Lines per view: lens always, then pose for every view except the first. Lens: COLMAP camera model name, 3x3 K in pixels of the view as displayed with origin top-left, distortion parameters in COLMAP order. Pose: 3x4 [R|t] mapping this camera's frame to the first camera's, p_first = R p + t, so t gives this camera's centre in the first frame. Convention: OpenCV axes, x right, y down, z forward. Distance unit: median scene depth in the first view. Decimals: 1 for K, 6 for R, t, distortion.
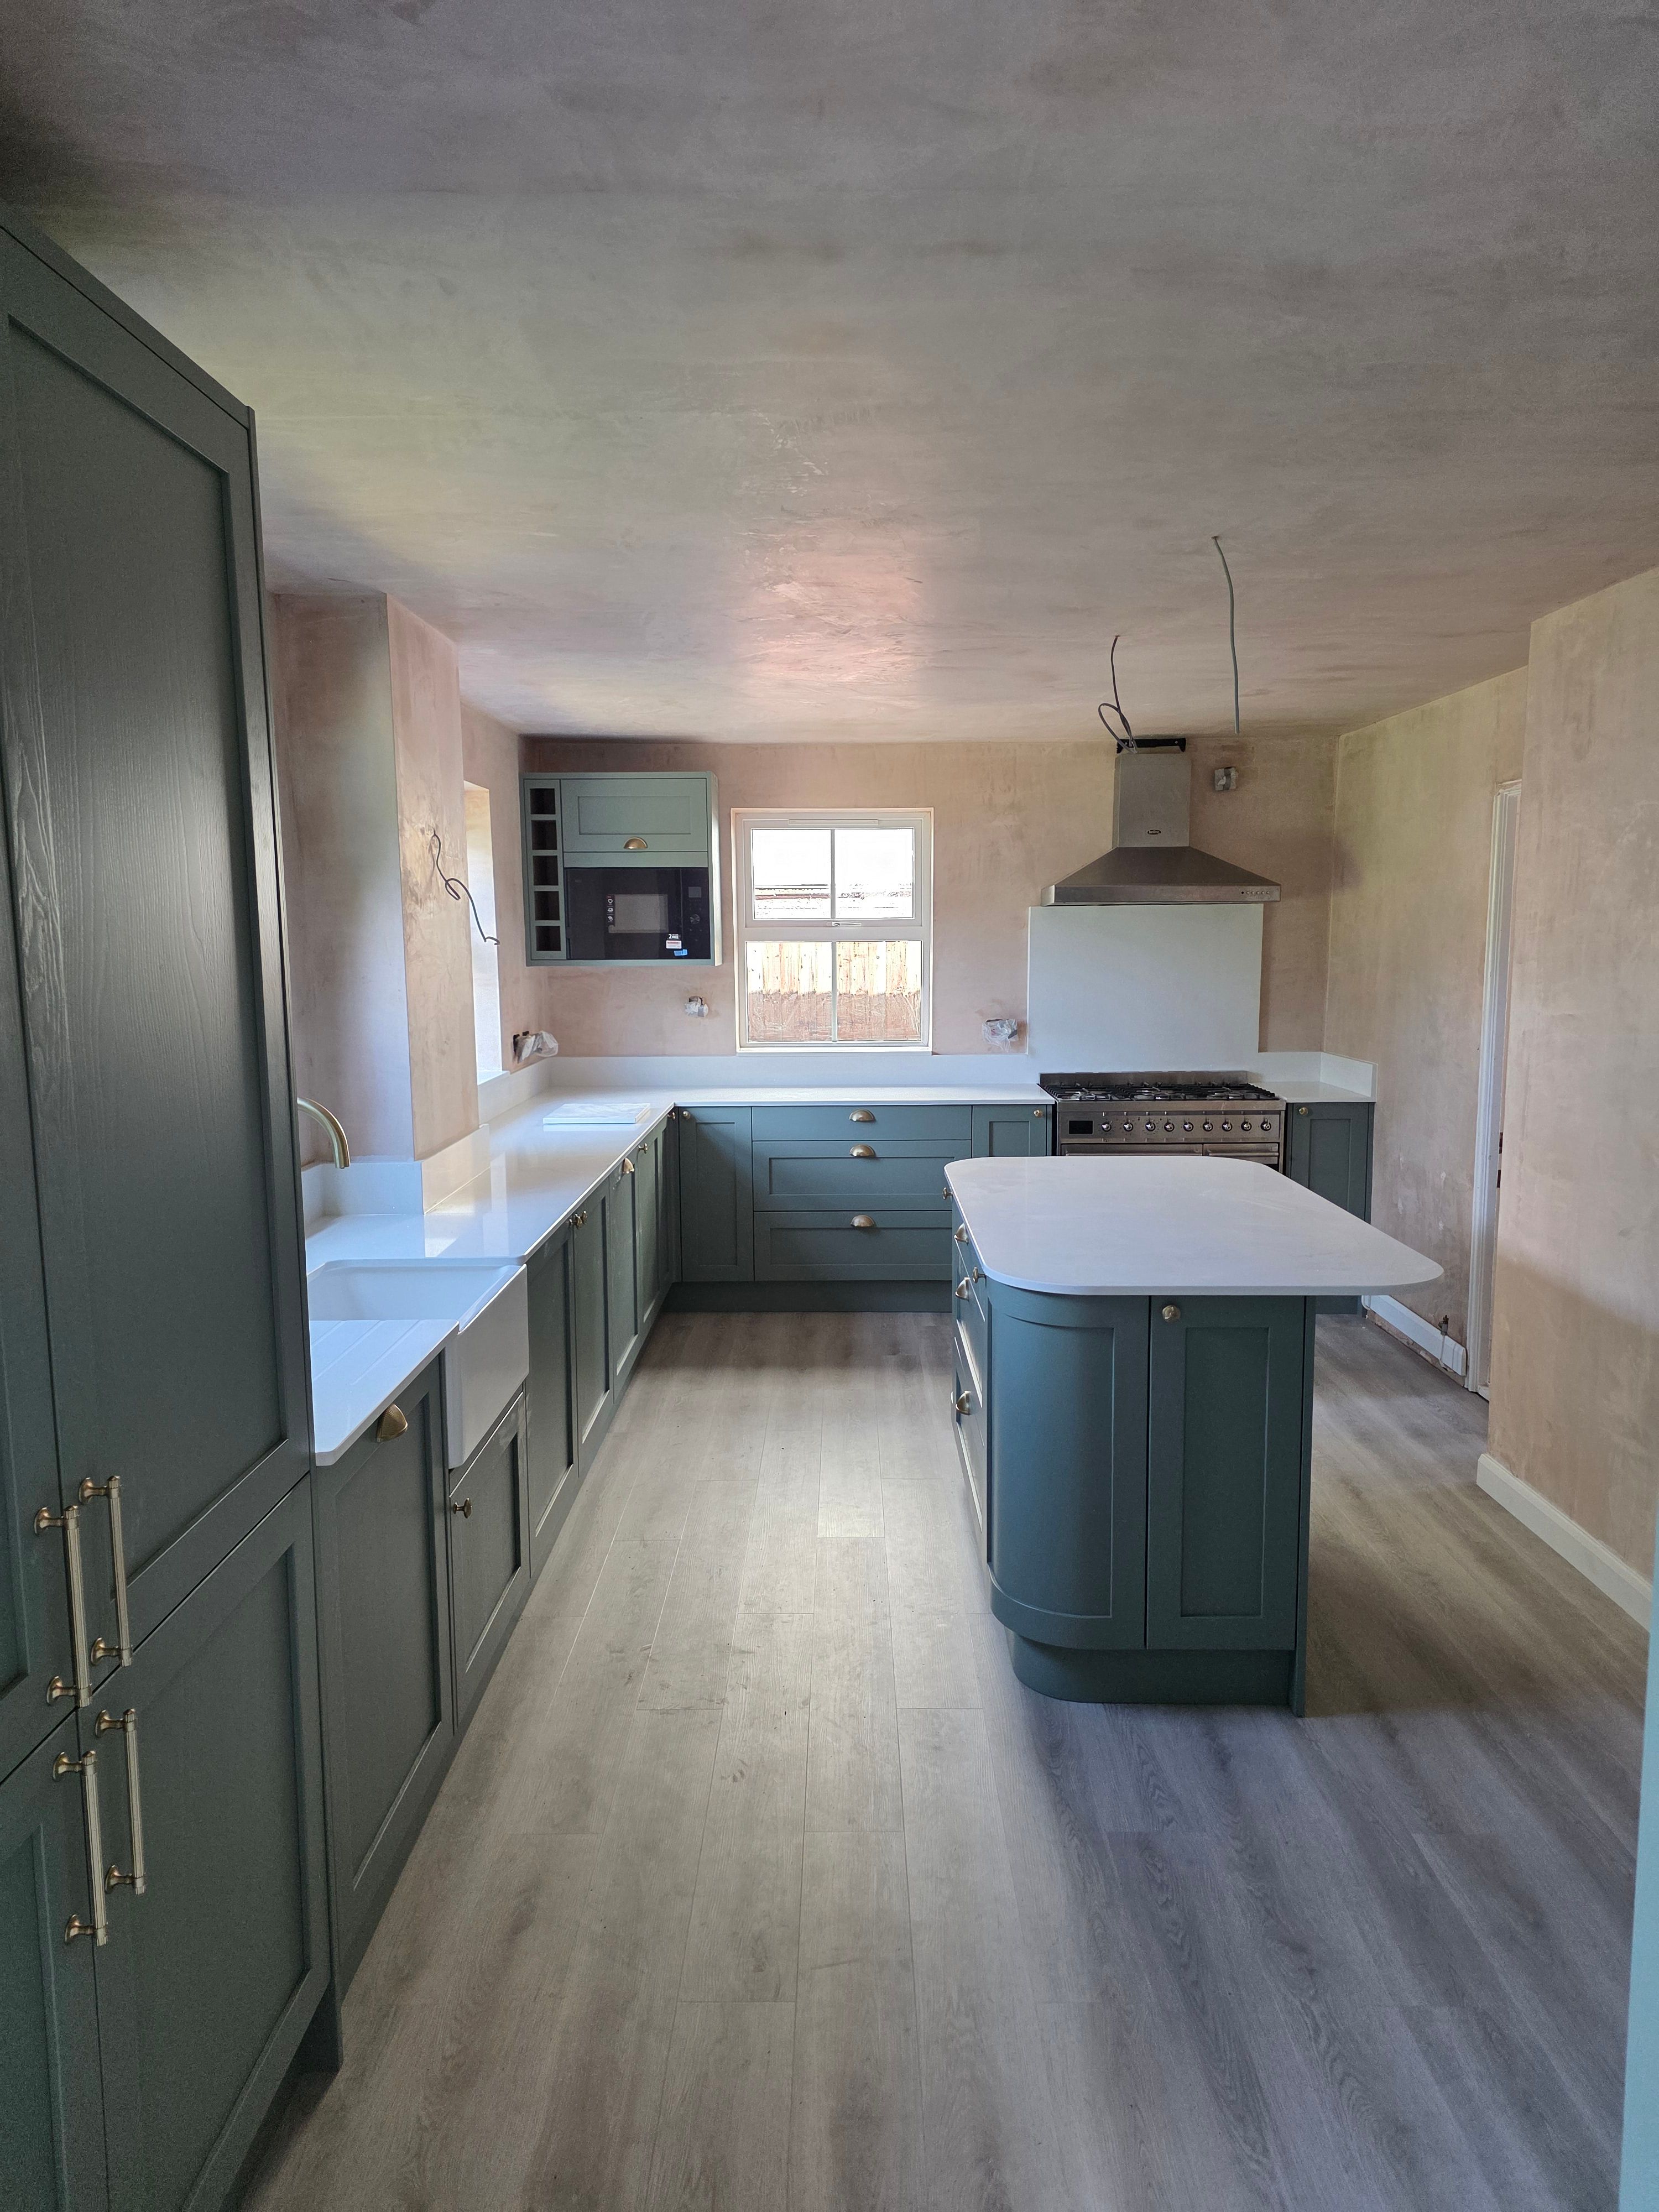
lens RADIAL K [[1454.4, 0, 829.5], [0, 1454.4, 1106.0], [0, 0, 1]] dist [0.172004, -0.174189]
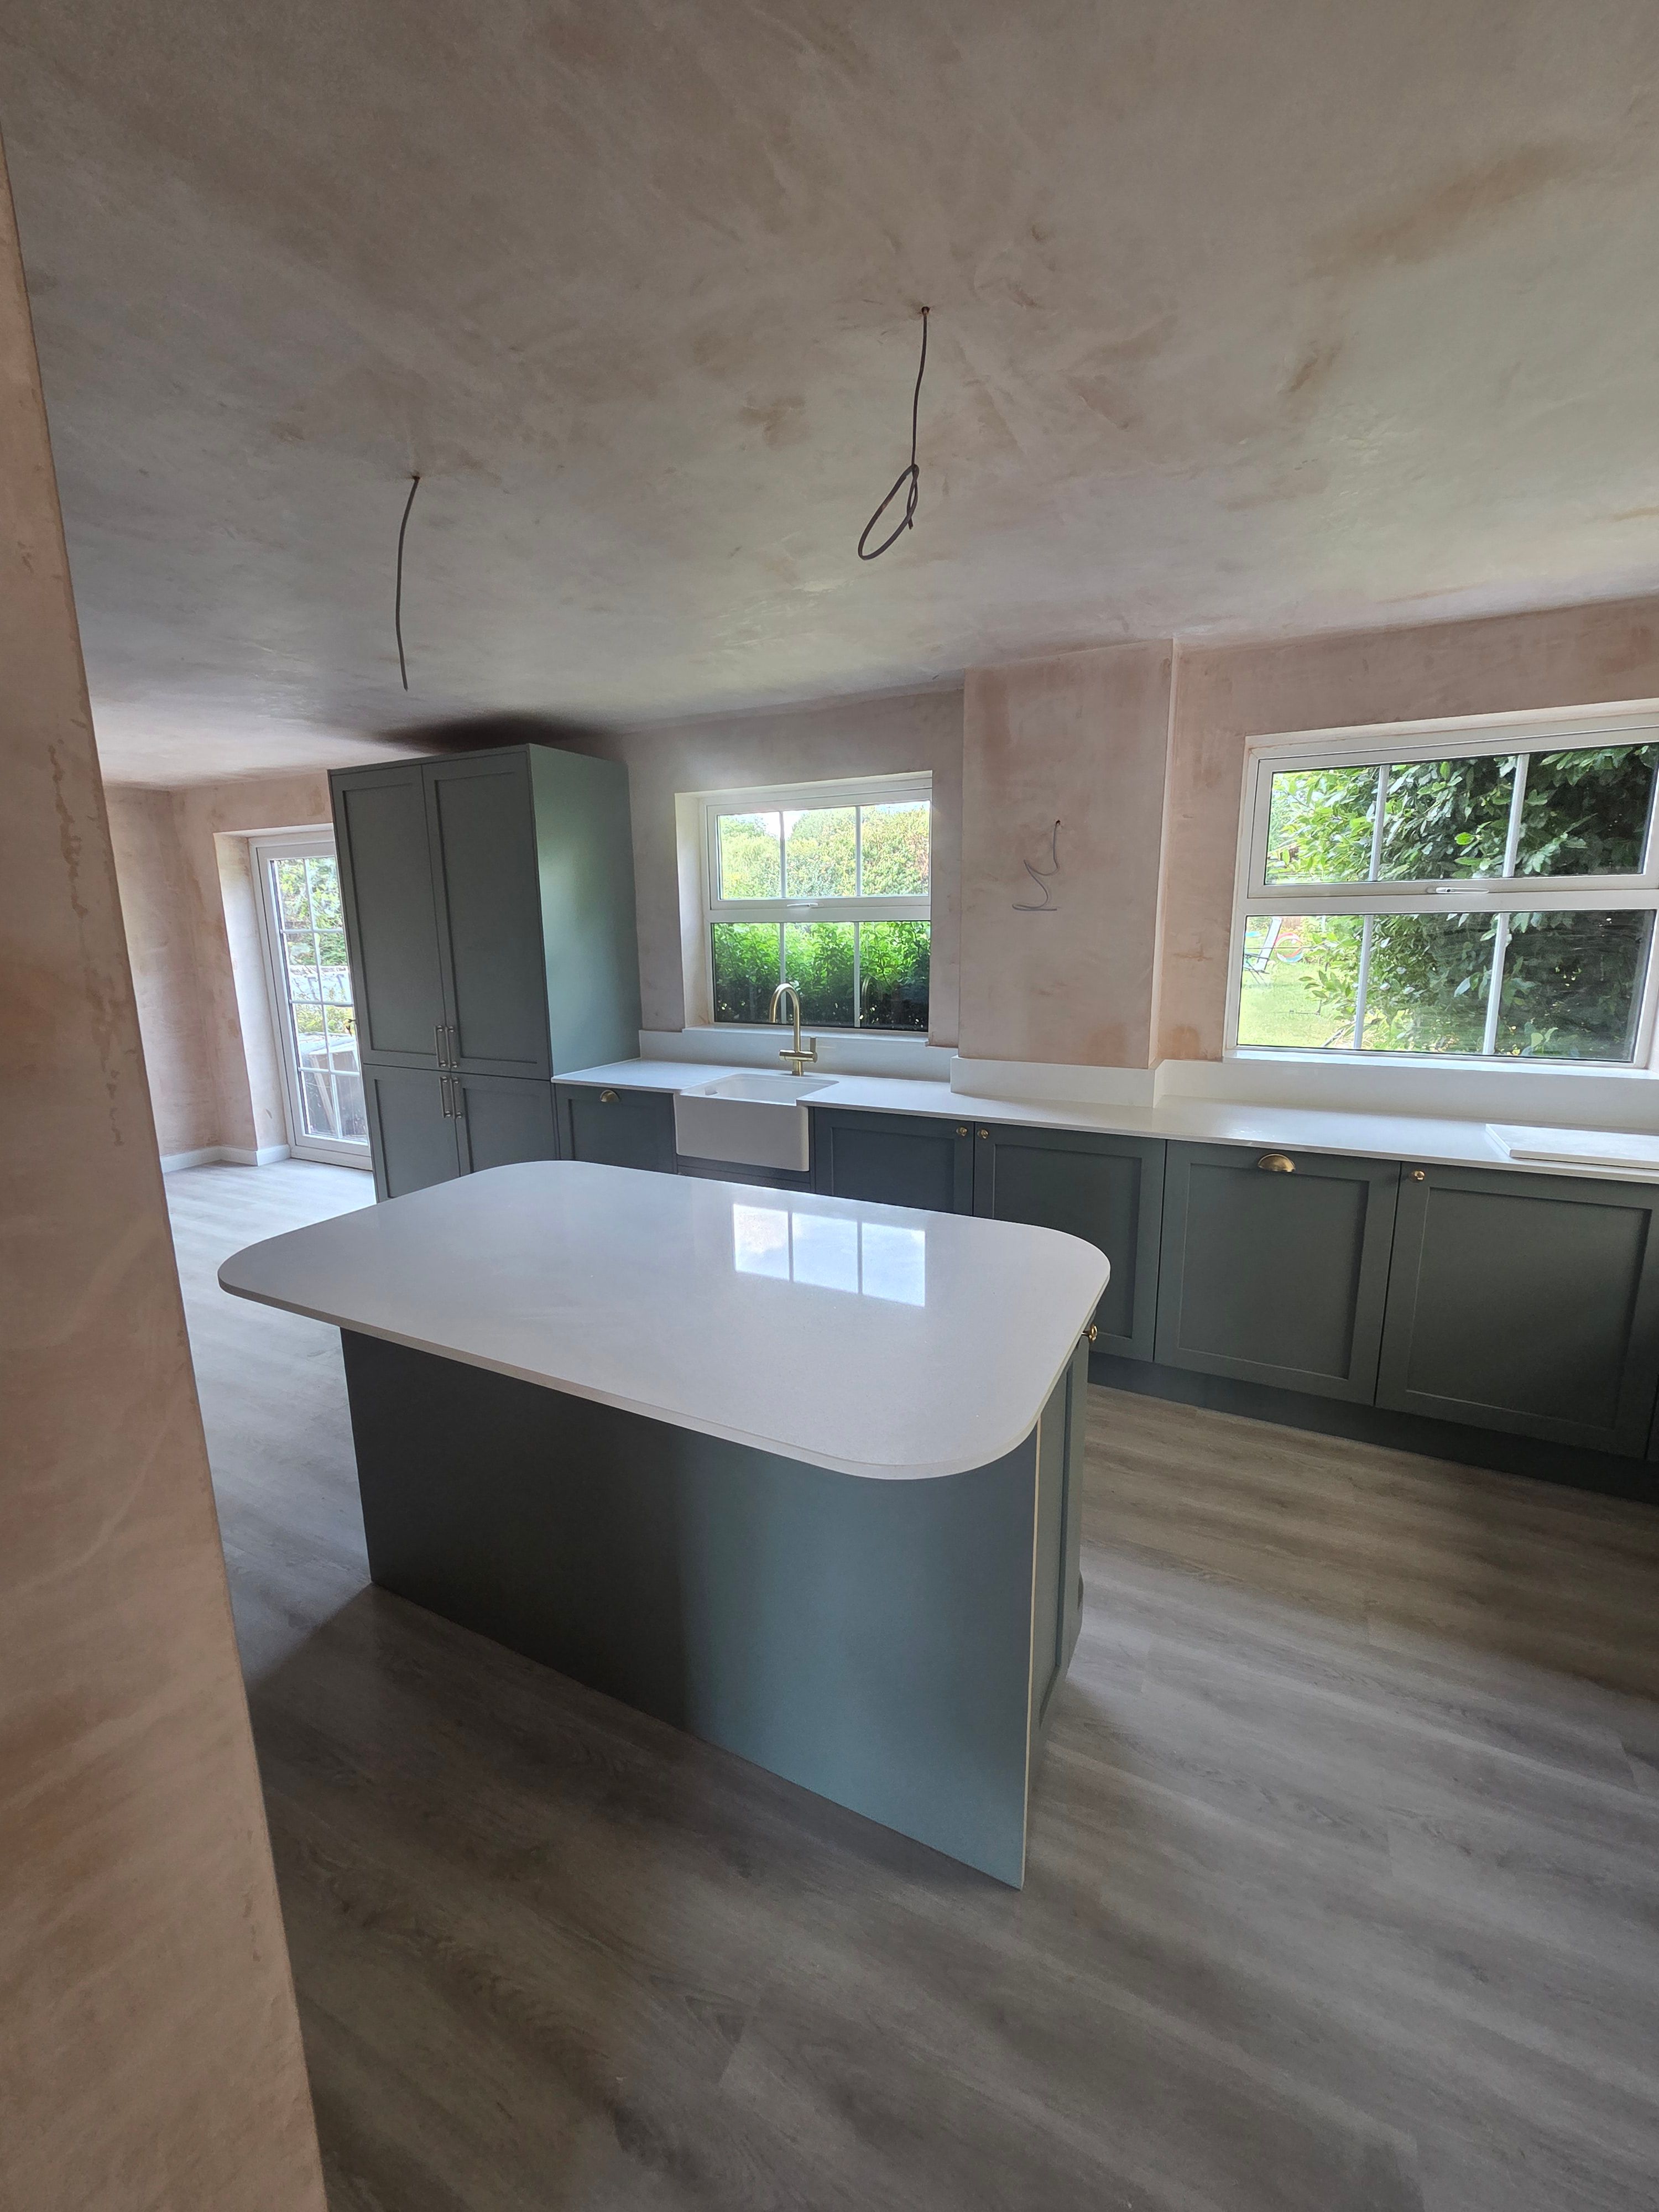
lens RADIAL K [[904.2, 0, 827.2], [0, 904.2, 1097.5], [0, 0, 1]] dist [-0.000167, 0.000219]
pose [[-0.437967, 0.183311, -0.880103, 0.332671], [-0.096851, 0.963671, 0.248913, -0.078538], [0.893759, 0.194254, -0.404302, 0.714145]]
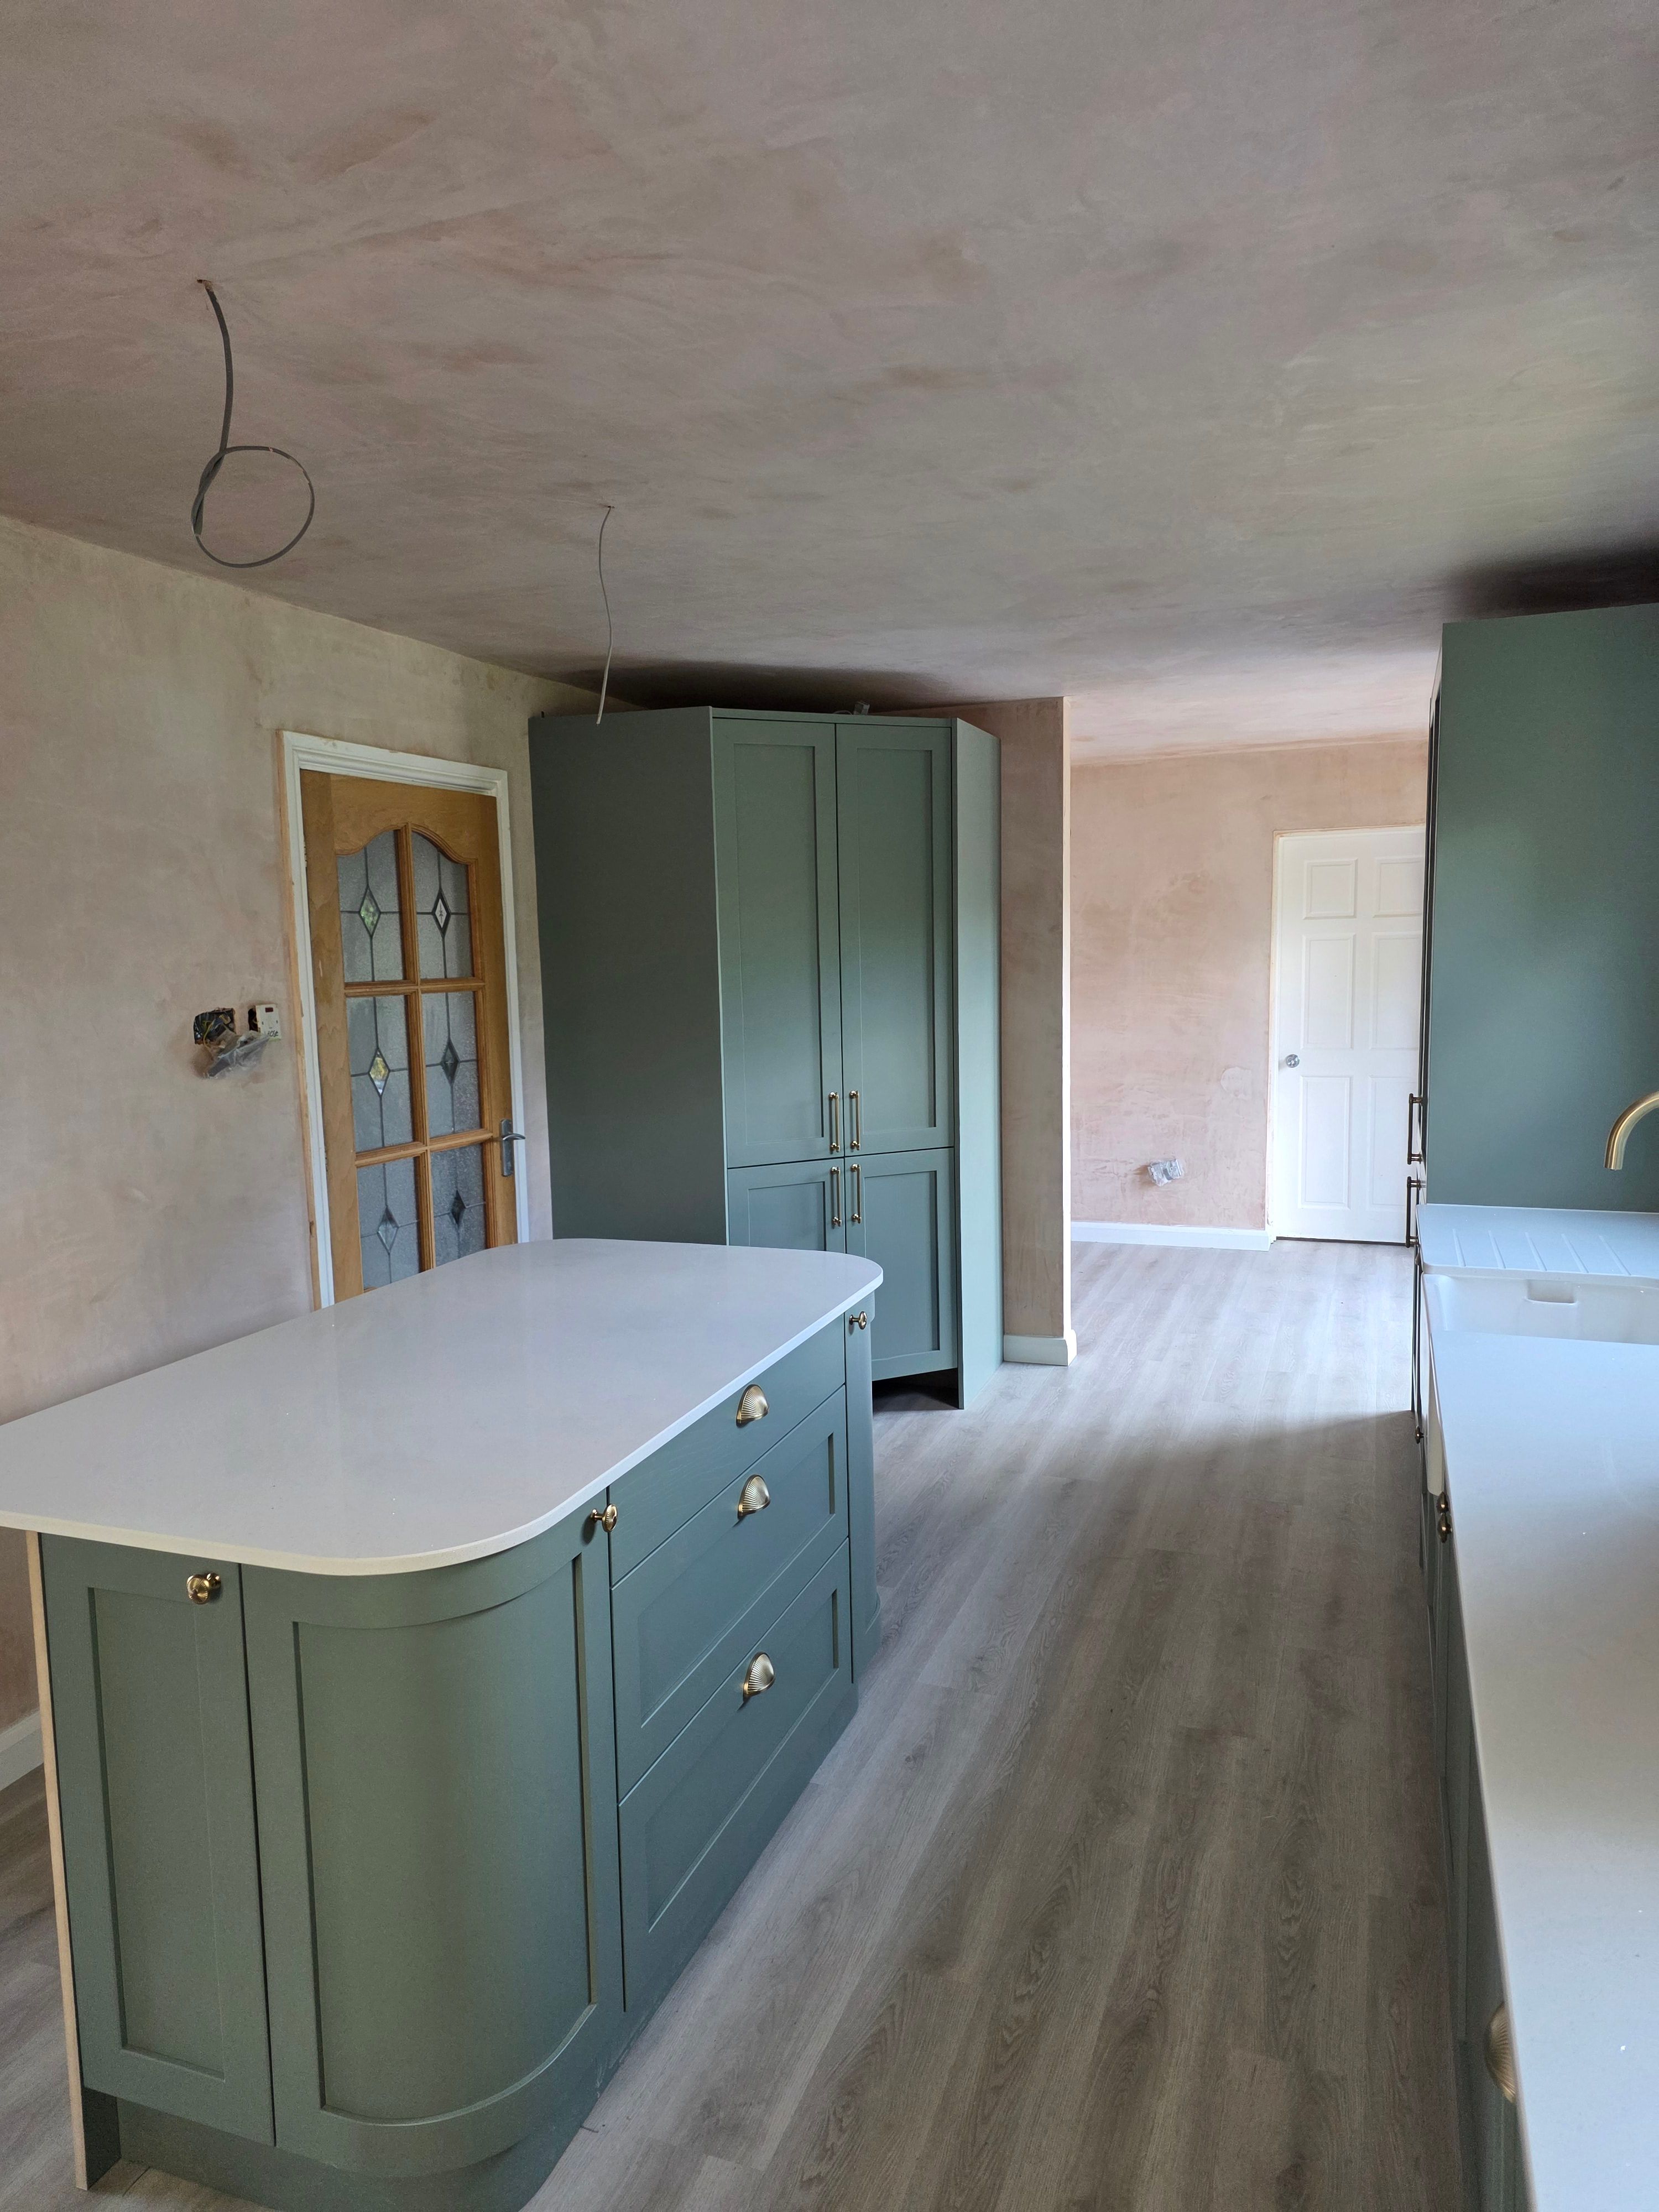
lens RADIAL K [[1481.8, 0, 851.7], [0, 1481.8, 1101.8], [0, 0, 1]] dist [0.078805, -0.071268]
pose [[-0.944839, -0.009945, 0.327385, -0.088731], [0.067807, 0.971946, 0.225217, -0.101893], [-0.320440, 0.234993, -0.917658, 0.878555]]
